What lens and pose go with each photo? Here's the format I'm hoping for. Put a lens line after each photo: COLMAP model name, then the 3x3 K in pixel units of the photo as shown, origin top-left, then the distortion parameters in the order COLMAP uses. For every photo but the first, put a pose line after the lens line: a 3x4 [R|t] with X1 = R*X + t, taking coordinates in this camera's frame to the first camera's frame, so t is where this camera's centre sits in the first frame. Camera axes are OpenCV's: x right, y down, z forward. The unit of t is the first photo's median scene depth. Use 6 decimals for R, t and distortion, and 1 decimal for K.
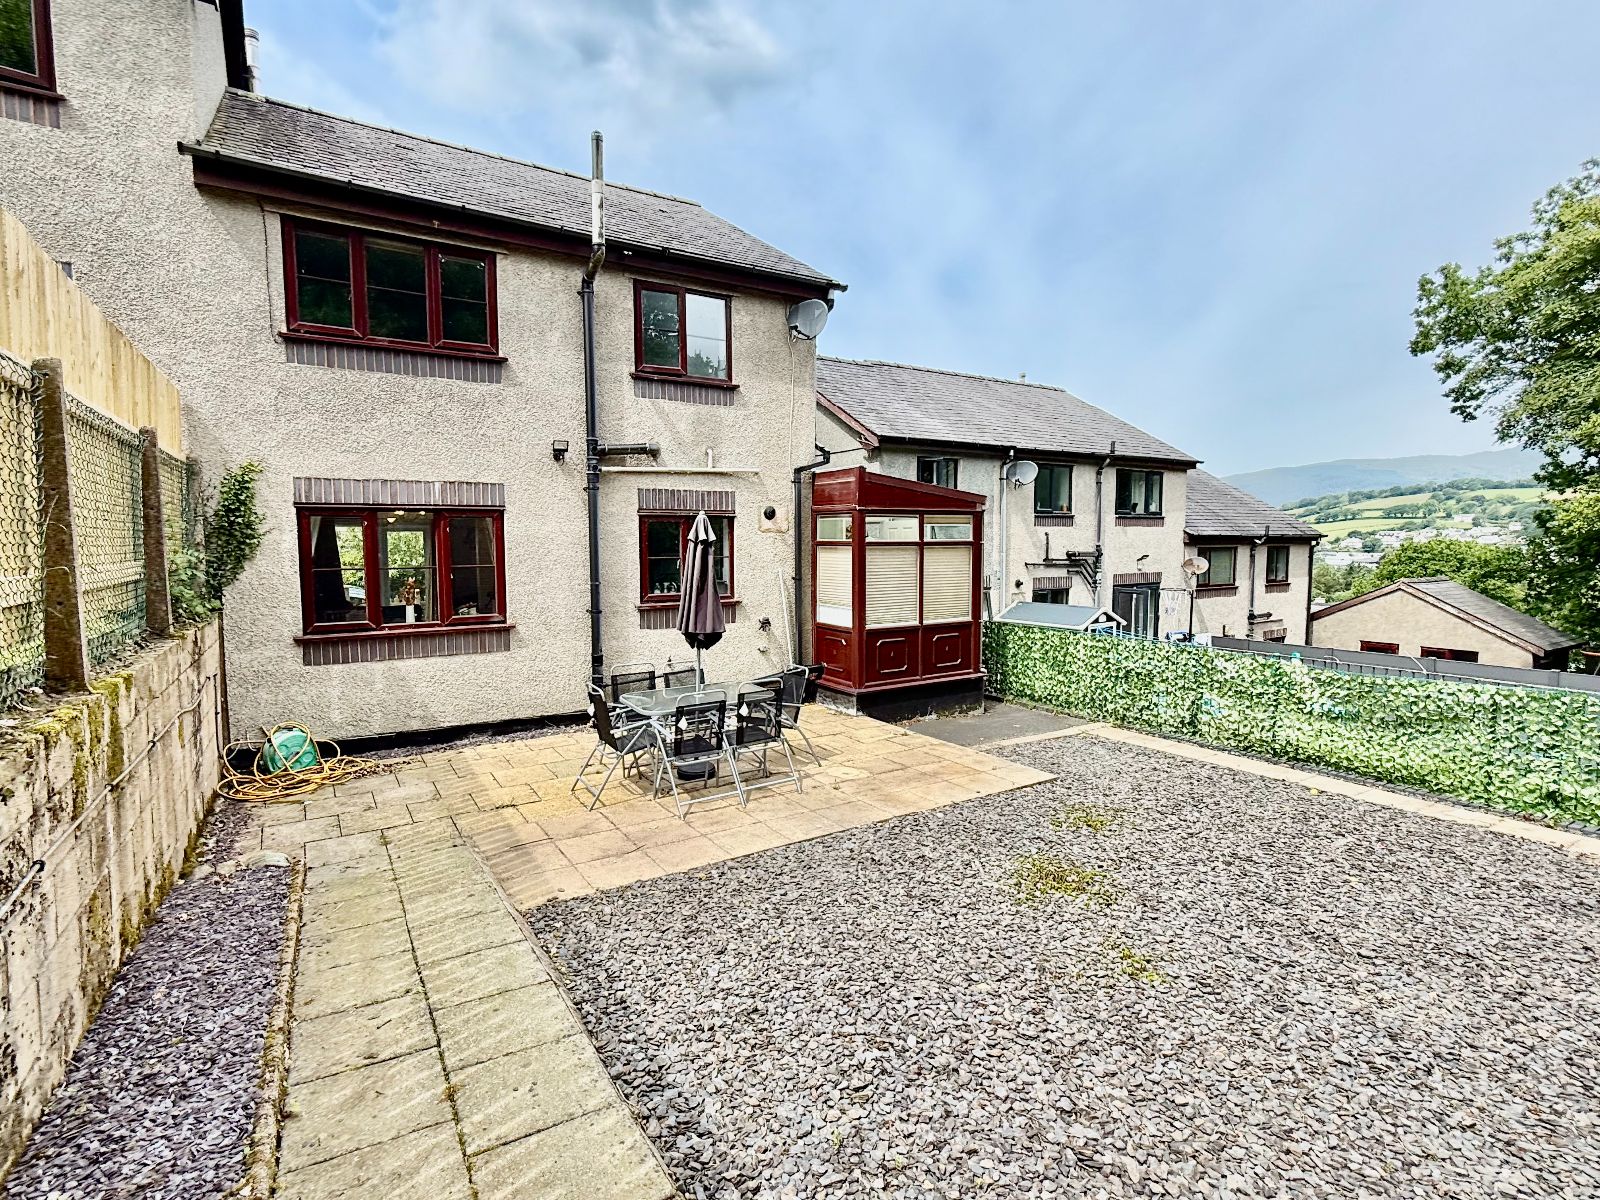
lens RADIAL K [[779.3, 0, 808.7], [0, 779.3, 595.6], [0, 0, 1]] dist [0.003470, -0.000100]
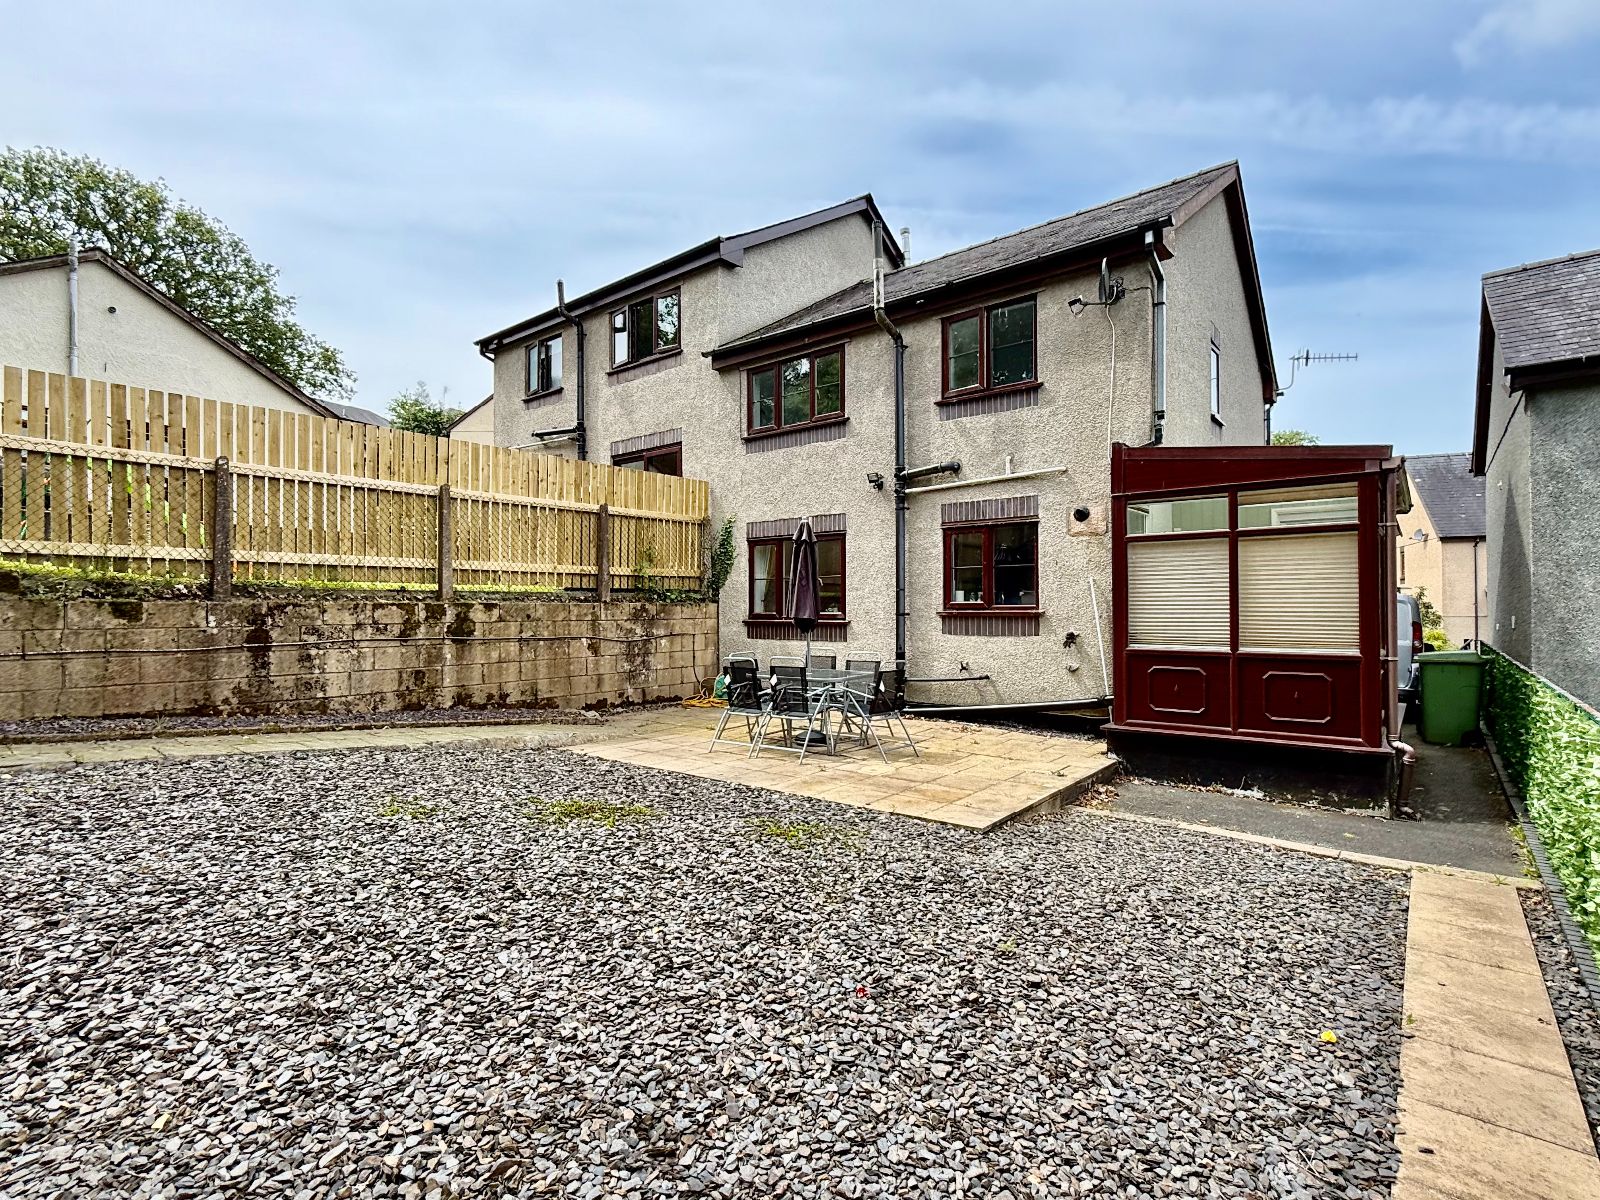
lens RADIAL K [[779.3, 0, 799.8], [0, 779.3, 601.3], [0, 0, 1]] dist [0.003470, -0.000100]
pose [[0.325021, -0.004340, -0.945697, 0.759709], [-0.067803, 0.997309, -0.027880, 0.042969], [0.943273, 0.073183, 0.323853, 0.474012]]
